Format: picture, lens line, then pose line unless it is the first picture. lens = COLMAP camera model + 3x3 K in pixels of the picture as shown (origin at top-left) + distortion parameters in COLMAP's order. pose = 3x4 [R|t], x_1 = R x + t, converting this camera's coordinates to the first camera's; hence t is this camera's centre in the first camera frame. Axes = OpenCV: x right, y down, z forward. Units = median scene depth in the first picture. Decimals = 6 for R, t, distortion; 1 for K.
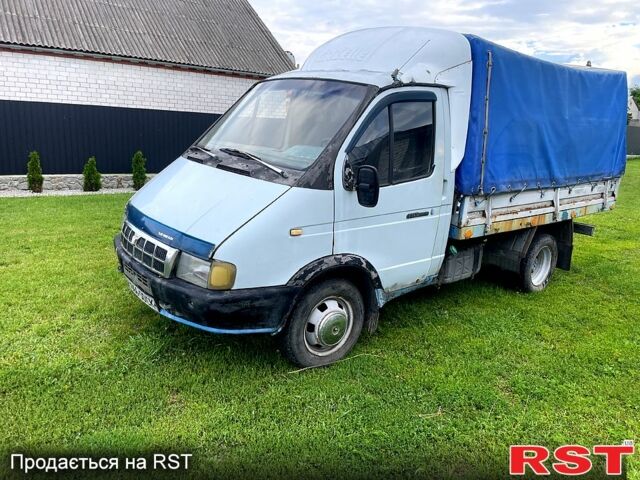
lens RADIAL K [[524.1, 0, 320.0], [0, 524.1, 240.0], [0, 0, 1]] dist [-0.013996, -0.008316]
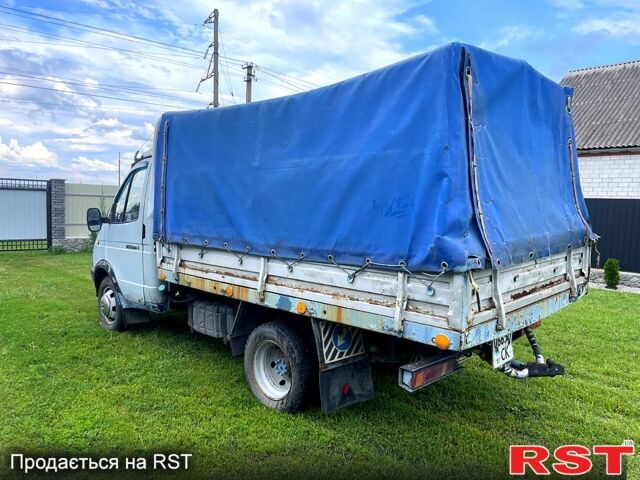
lens RADIAL K [[498.4, 0, 320.0], [0, 498.4, 240.0], [0, 0, 1]] dist [0.090933, -0.121050]
pose [[0.101510, 0.036047, -0.994181, 0.465765], [-0.247478, 0.968843, 0.009860, -0.060443], [0.963561, 0.245037, 0.107268, 0.399494]]
